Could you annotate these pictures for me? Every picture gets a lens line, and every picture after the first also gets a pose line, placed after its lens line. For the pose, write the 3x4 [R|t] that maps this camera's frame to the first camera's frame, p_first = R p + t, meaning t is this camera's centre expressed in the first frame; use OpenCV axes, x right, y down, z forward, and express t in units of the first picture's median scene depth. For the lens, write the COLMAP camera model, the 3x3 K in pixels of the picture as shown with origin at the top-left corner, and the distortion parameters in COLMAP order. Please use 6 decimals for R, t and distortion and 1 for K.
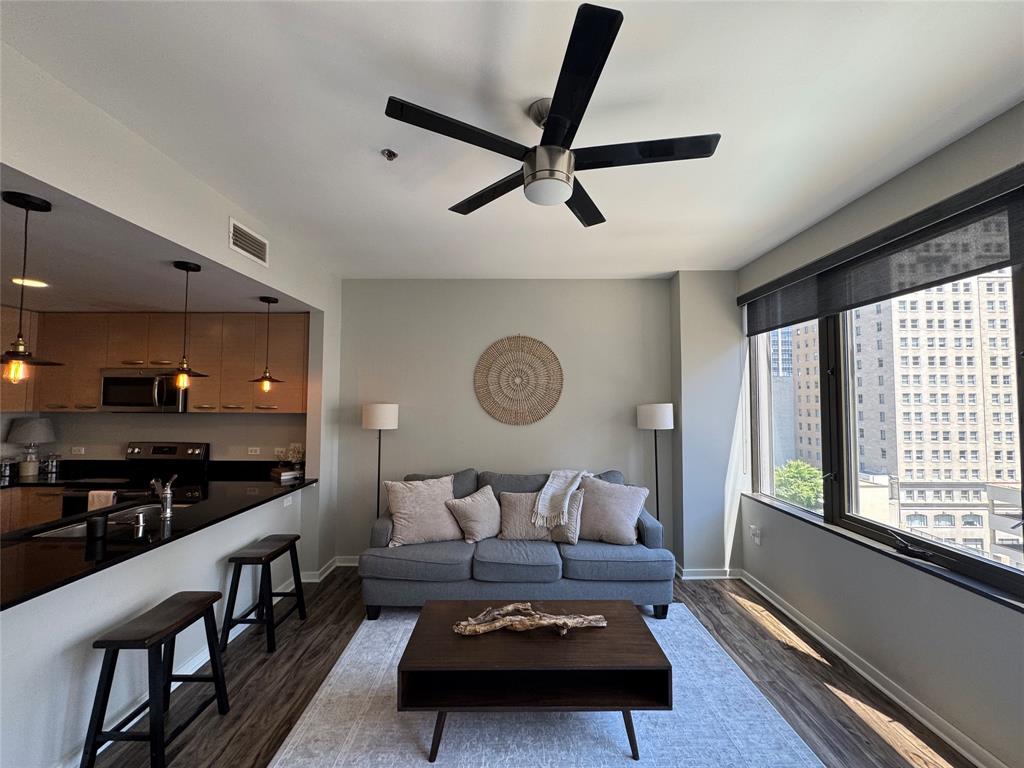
lens RADIAL K [[406.6, 0, 514.1], [0, 406.6, 382.7], [0, 0, 1]] dist [-0.003053, 0.000012]
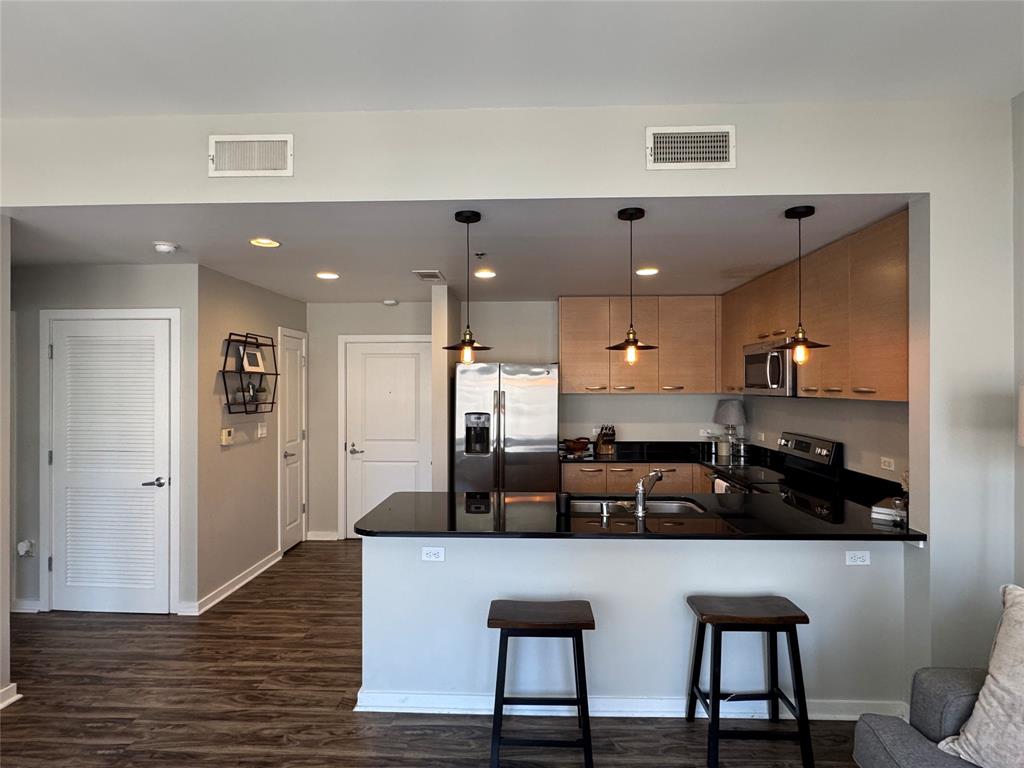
lens RADIAL K [[537.9, 0, 511.4], [0, 537.9, 384.9], [0, 0, 1]] dist [-0.001775, 0.000042]
pose [[-0.029432, -0.004932, -0.999555, 0.184633], [0.045291, 0.998954, -0.006263, 0.034339], [0.998540, -0.045456, -0.029177, 0.513065]]
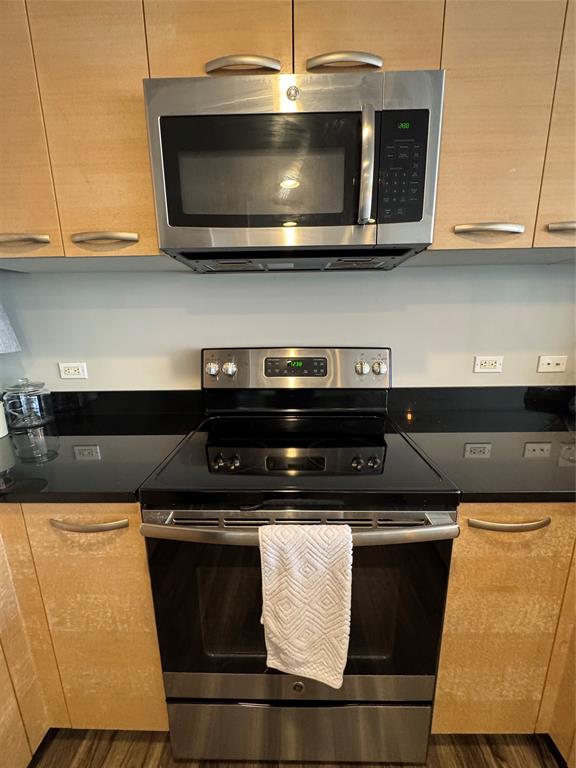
lens RADIAL K [[305.0, 0, 289.0], [0, 305.0, 384.0], [0, 0, 1]] dist [-0.003053, 0.000012]
pose [[0.999828, -0.015795, -0.009690, -0.917838], [0.017826, 0.962649, 0.270164, 0.107517], [0.005060, -0.270290, 0.962766, 0.746228]]
